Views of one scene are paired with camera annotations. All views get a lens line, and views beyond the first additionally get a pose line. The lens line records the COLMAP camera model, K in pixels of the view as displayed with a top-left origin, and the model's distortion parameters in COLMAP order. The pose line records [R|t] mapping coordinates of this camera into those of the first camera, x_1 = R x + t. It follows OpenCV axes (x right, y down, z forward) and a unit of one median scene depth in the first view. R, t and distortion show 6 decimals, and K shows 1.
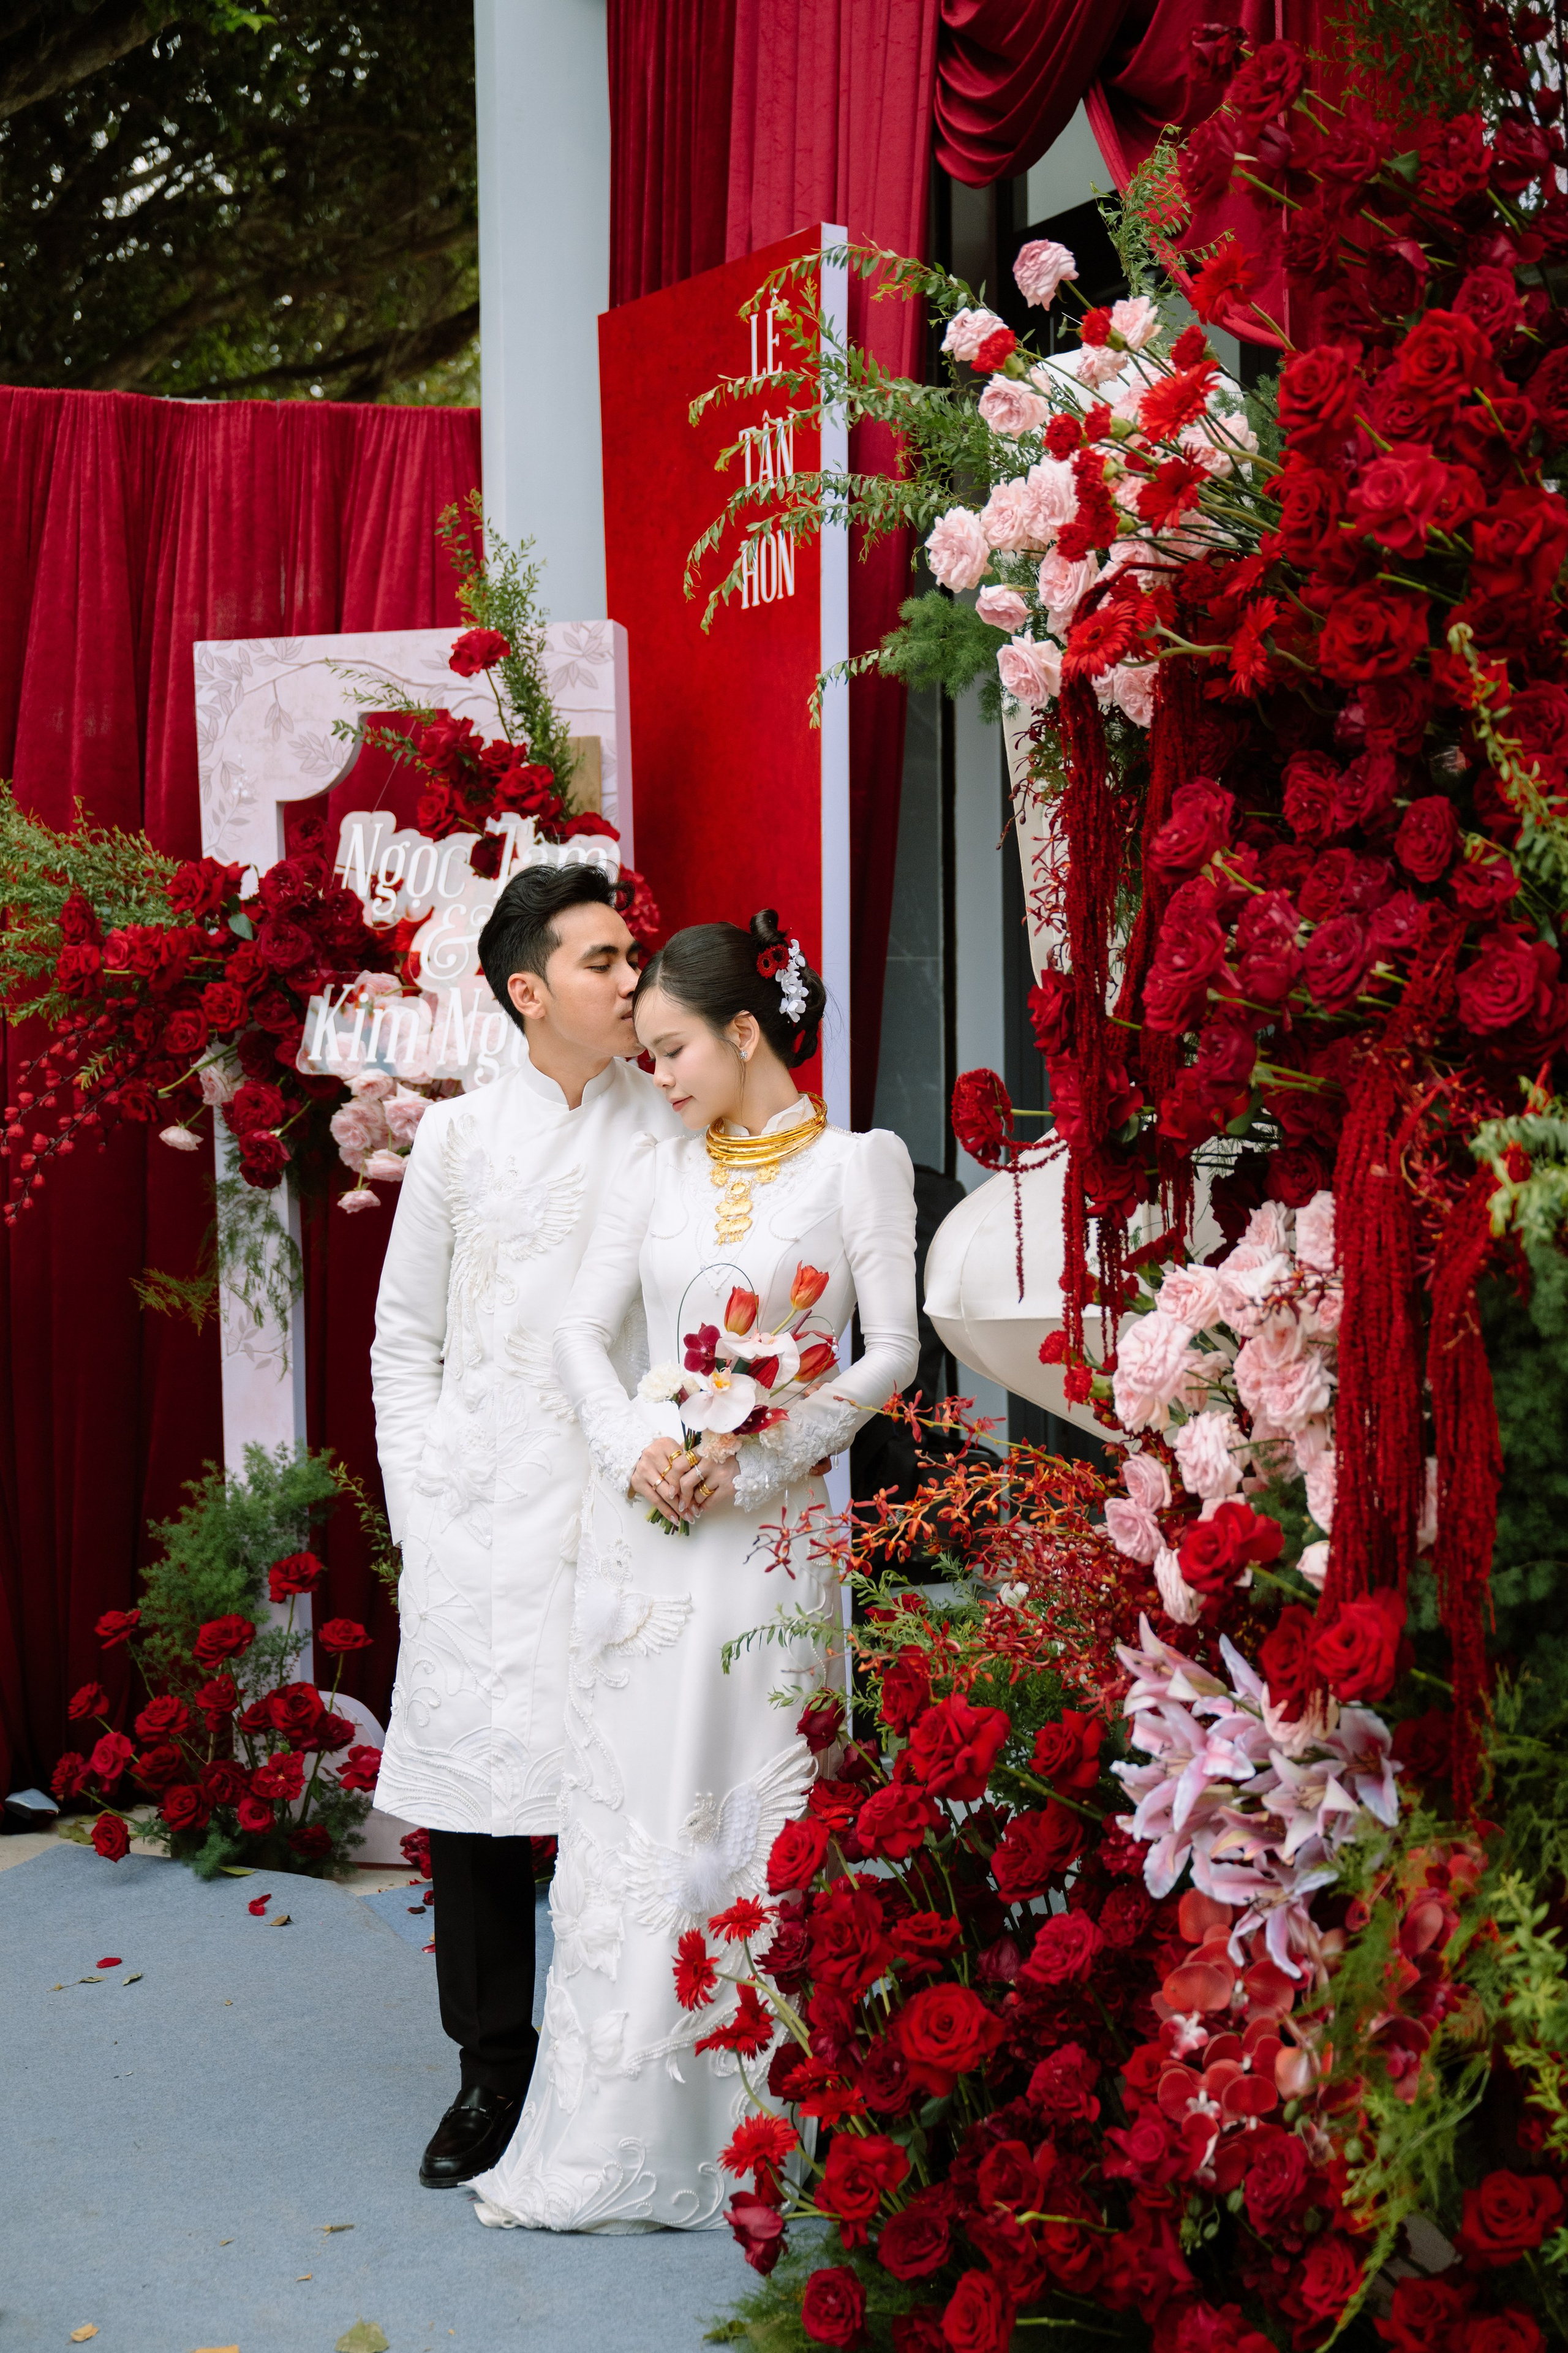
lens RADIAL K [[3213.9, 0, 787.0], [0, 3213.9, 1141.7], [0, 0, 1]] dist [0.016840, -0.058016]
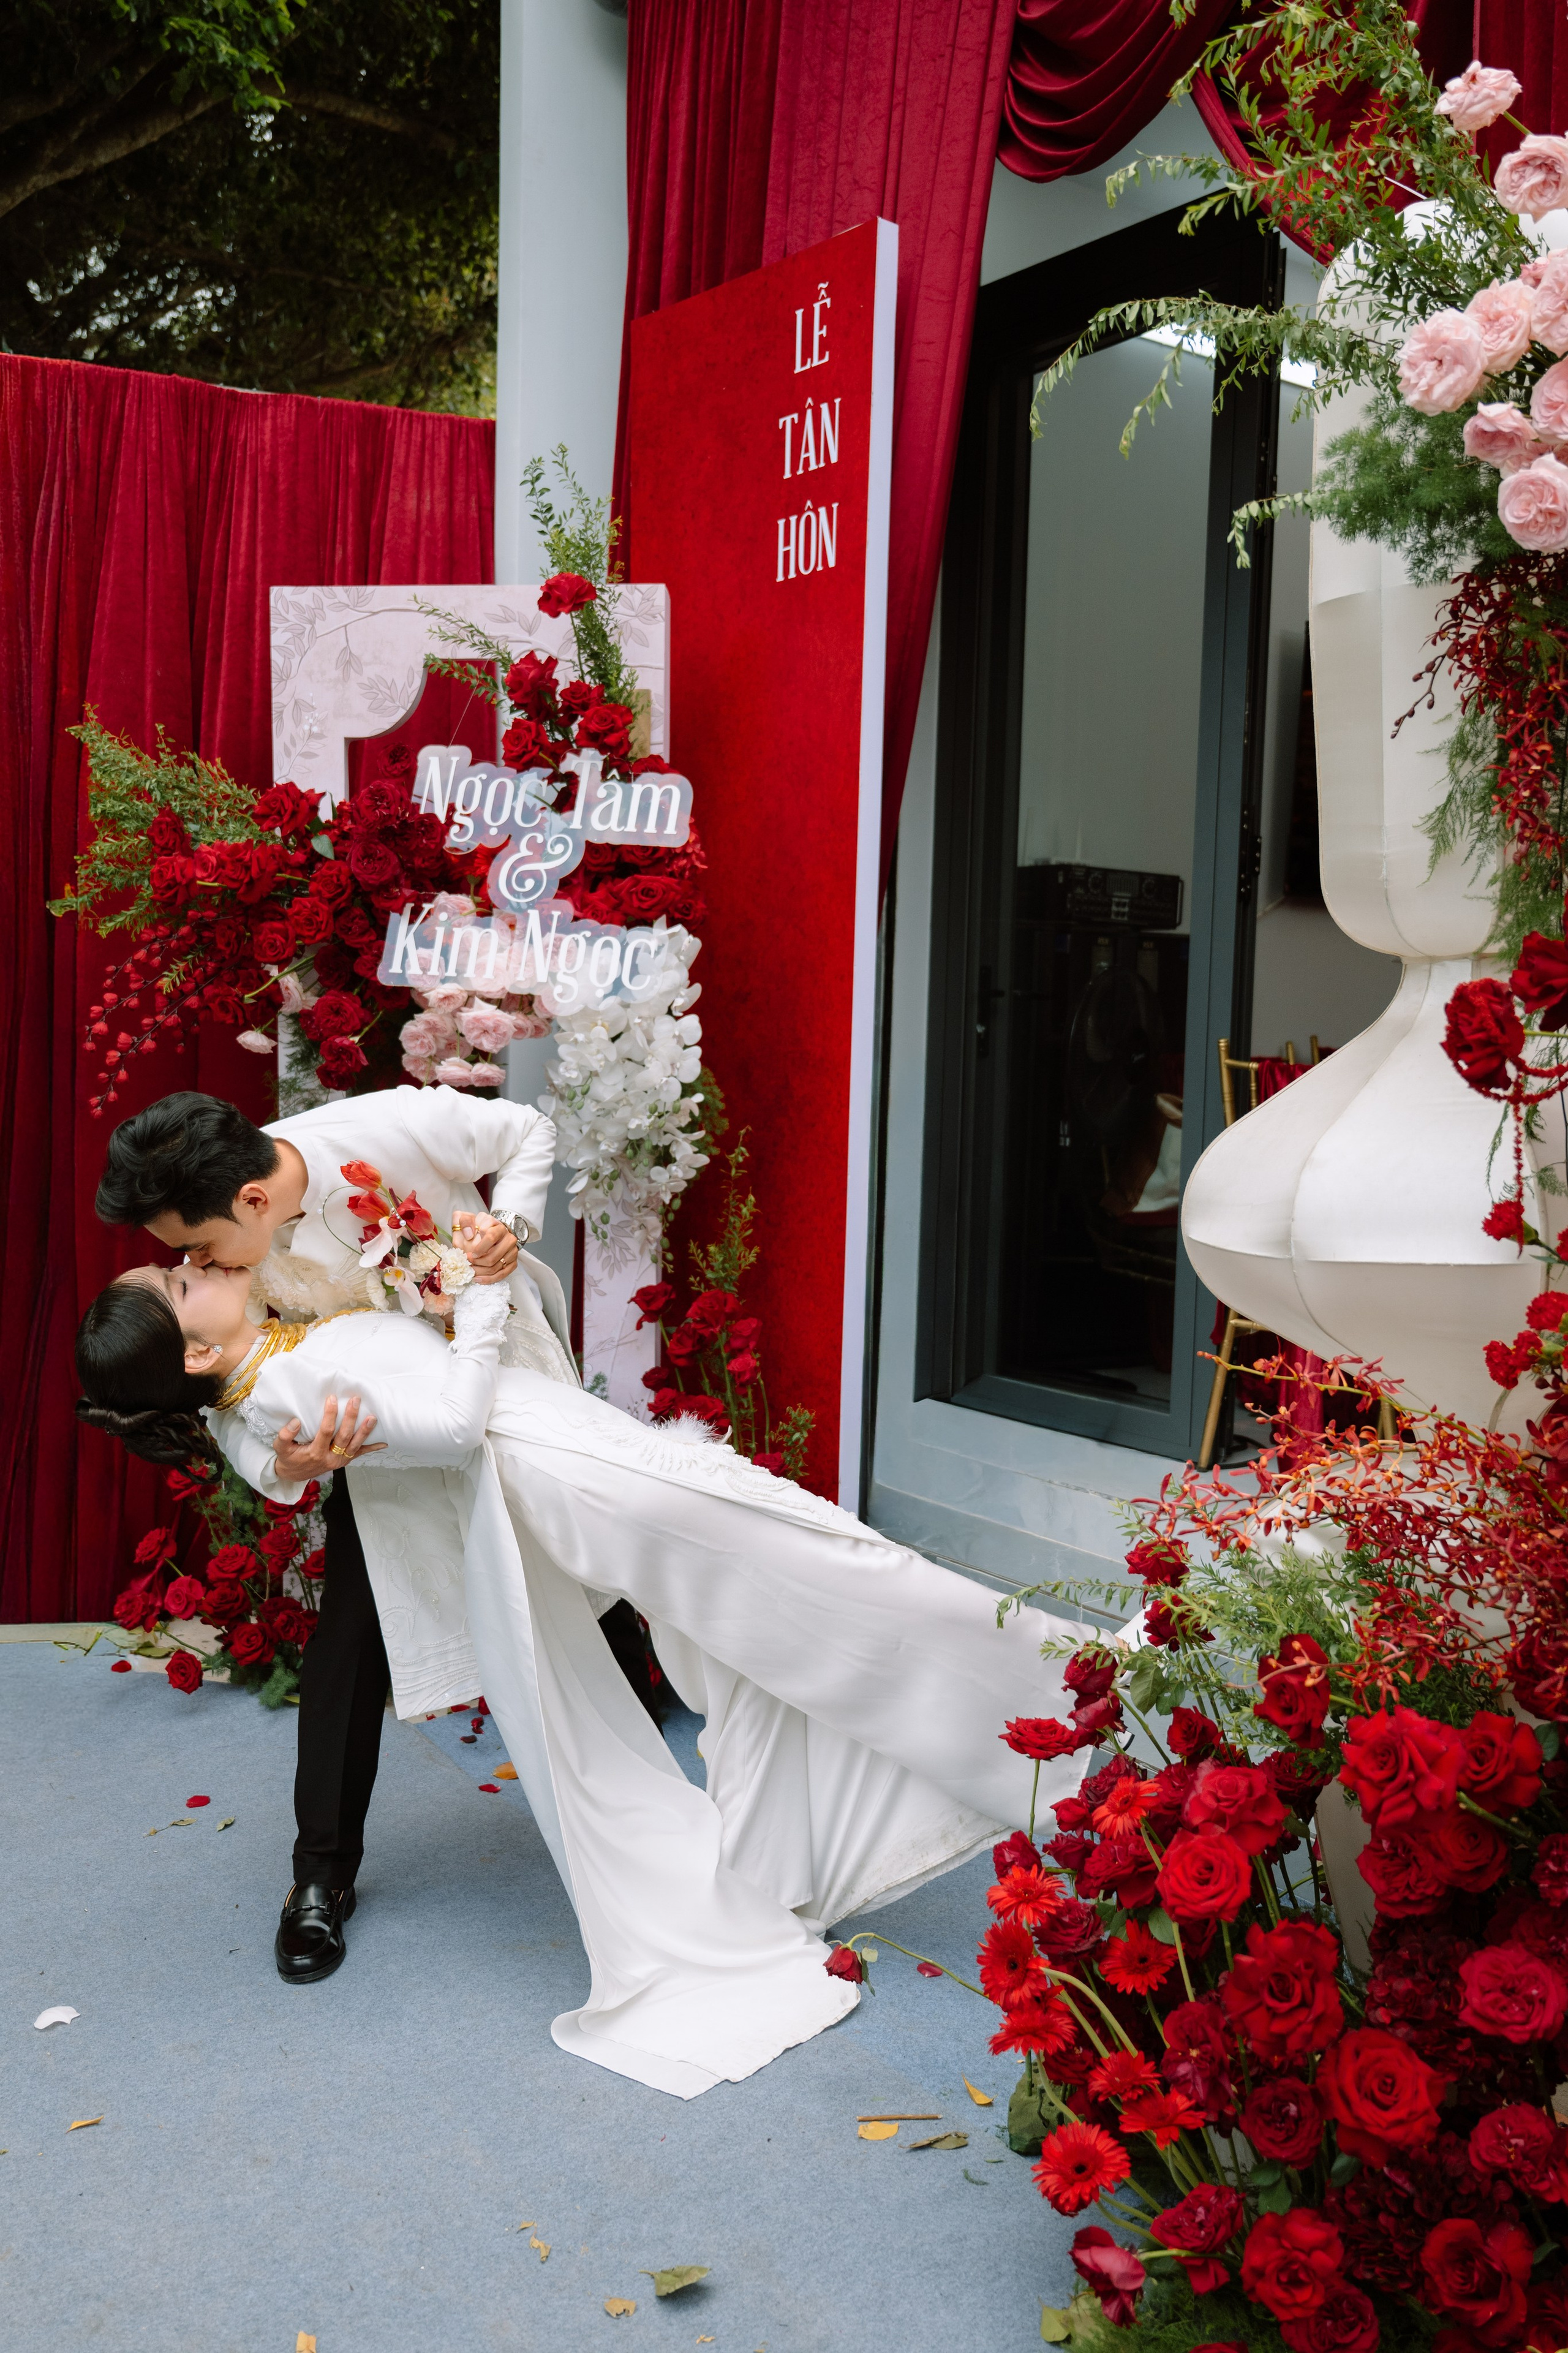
lens RADIAL K [[1957.2, 0, 678.8], [0, 1957.2, 1204.0], [0, 0, 1]] dist [-0.007025, 0.004976]
pose [[0.991504, 0.024620, 0.127725, -0.134375], [-0.033194, 0.997304, 0.065446, 0.005983], [-0.125770, -0.069129, 0.989648, 0.330638]]
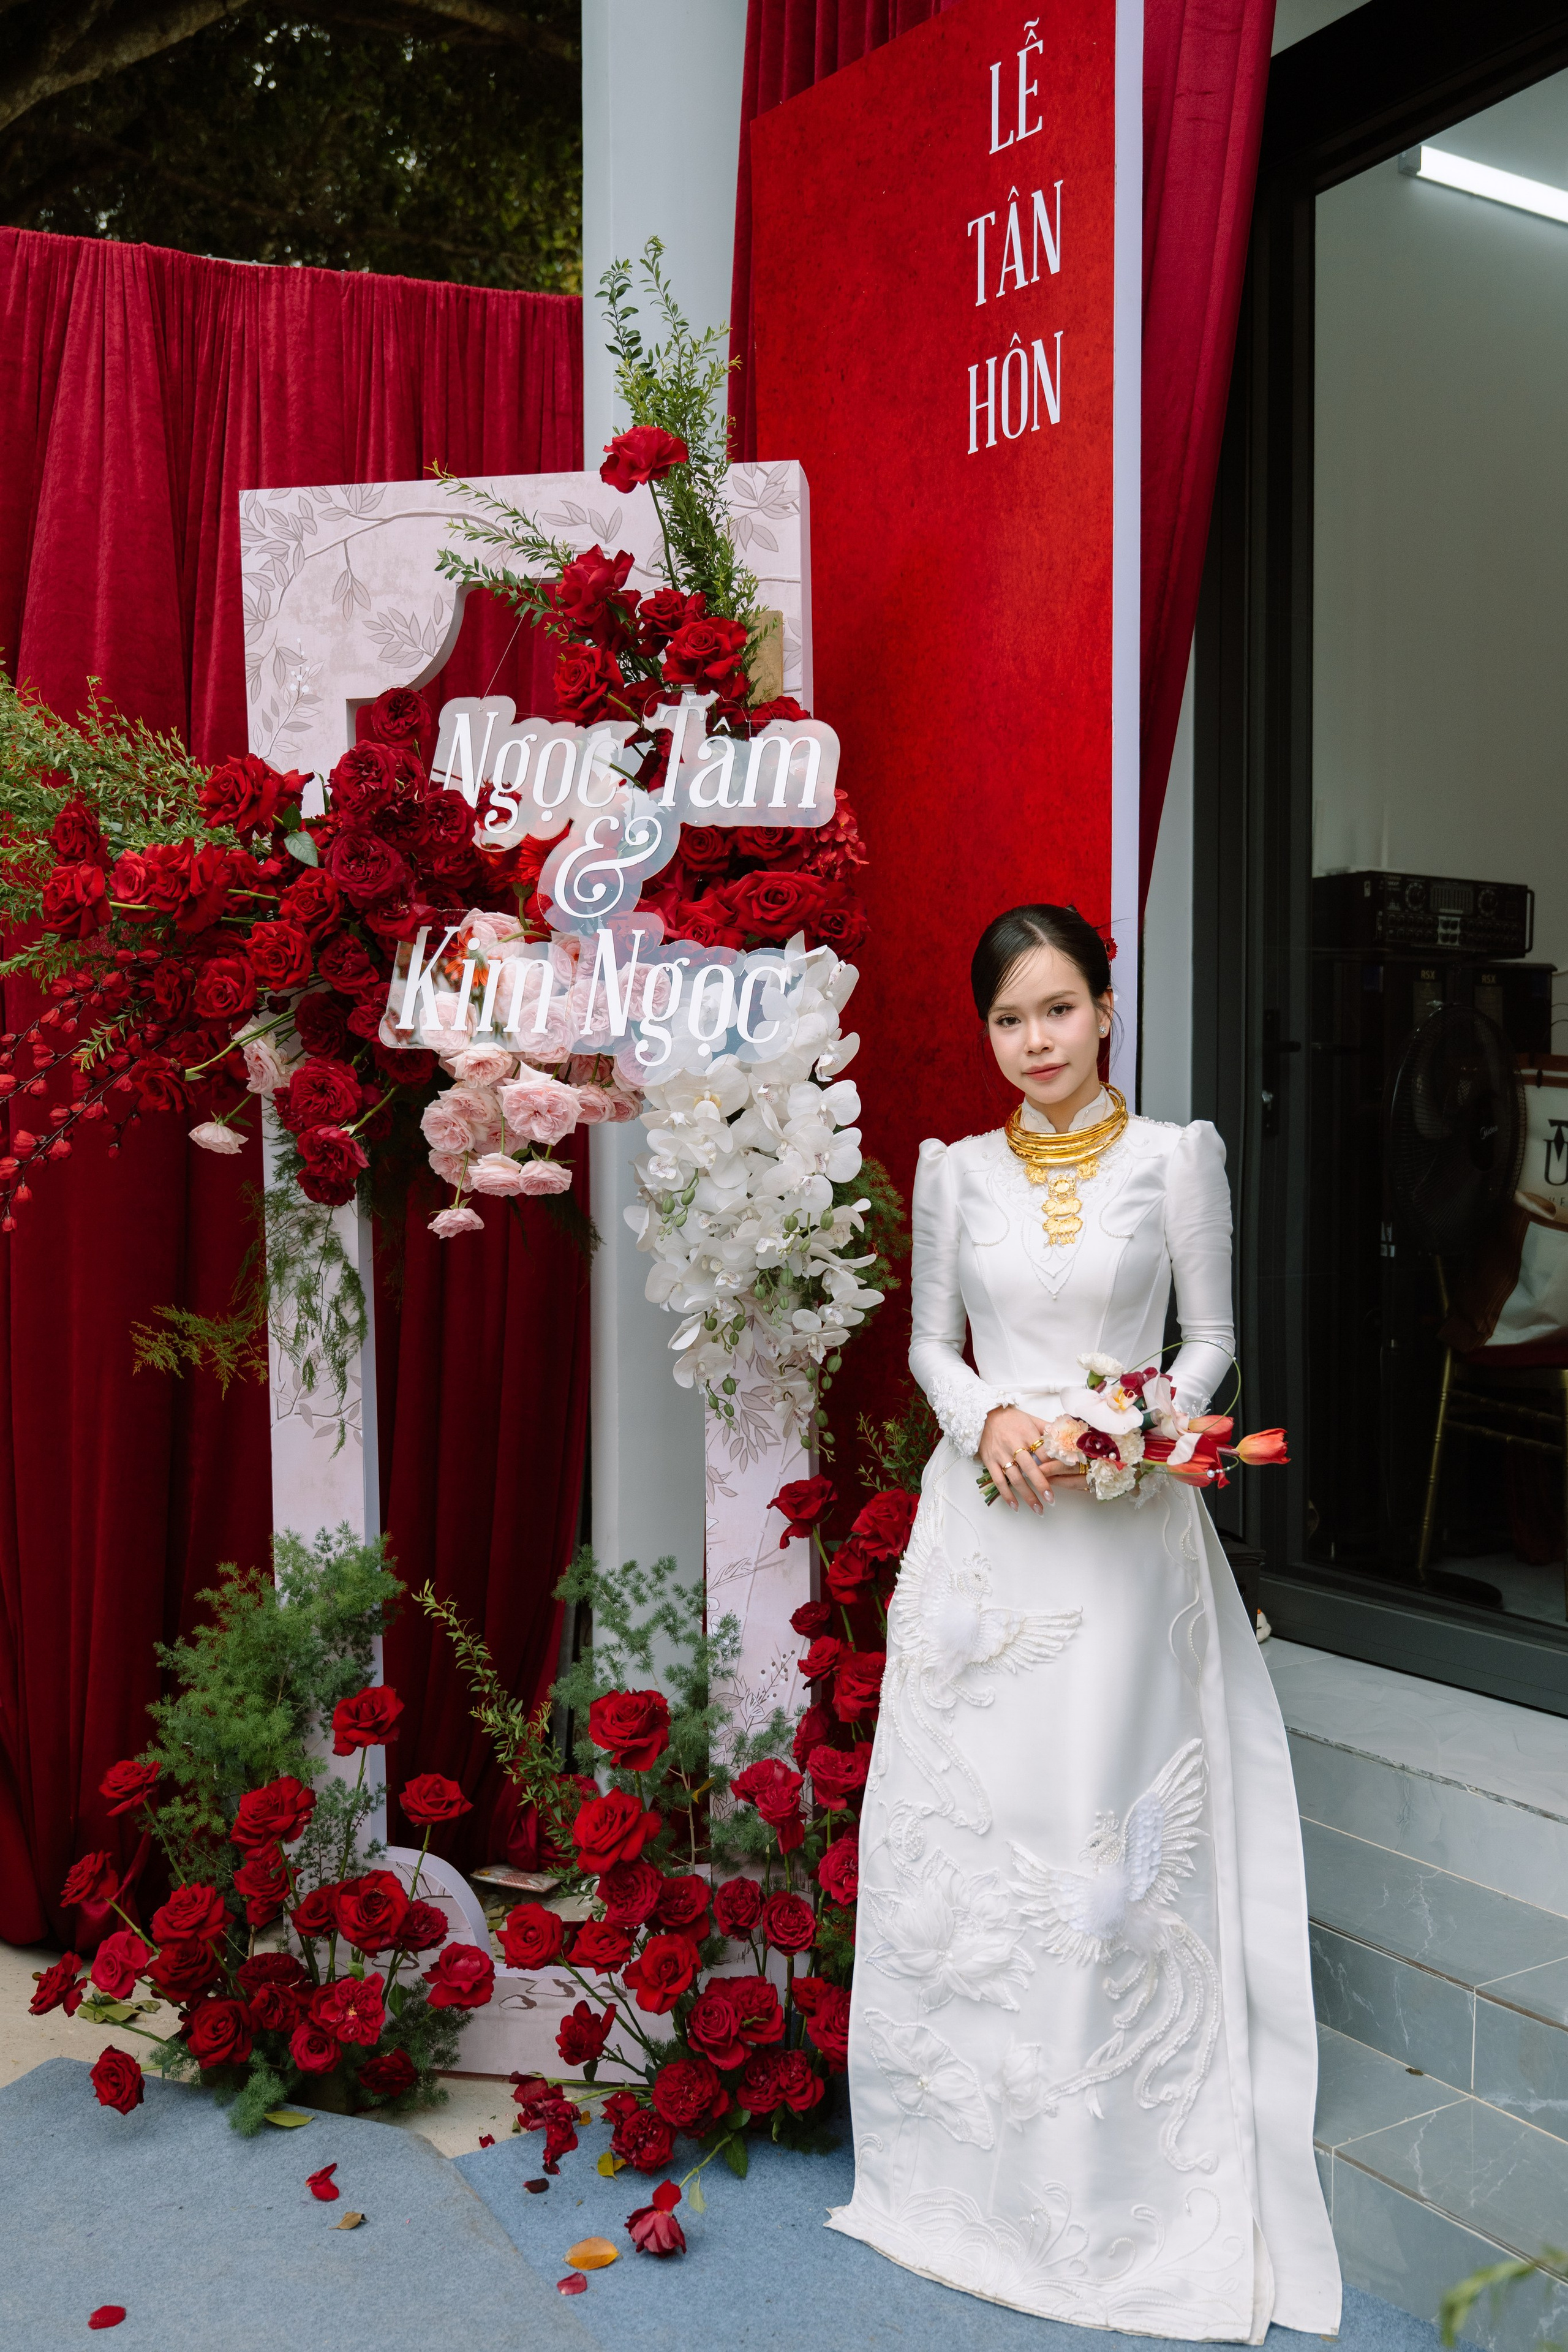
lens RADIAL K [[2088.1, 0, 778.3], [0, 2088.1, 1176.4], [0, 0, 1]] dist [0.018596, -0.016962]
pose [[0.997573, 0.008504, 0.069111, -0.094944], [-0.008847, 0.999950, 0.004659, 0.004872], [-0.069068, -0.005259, 0.997598, 0.523258]]
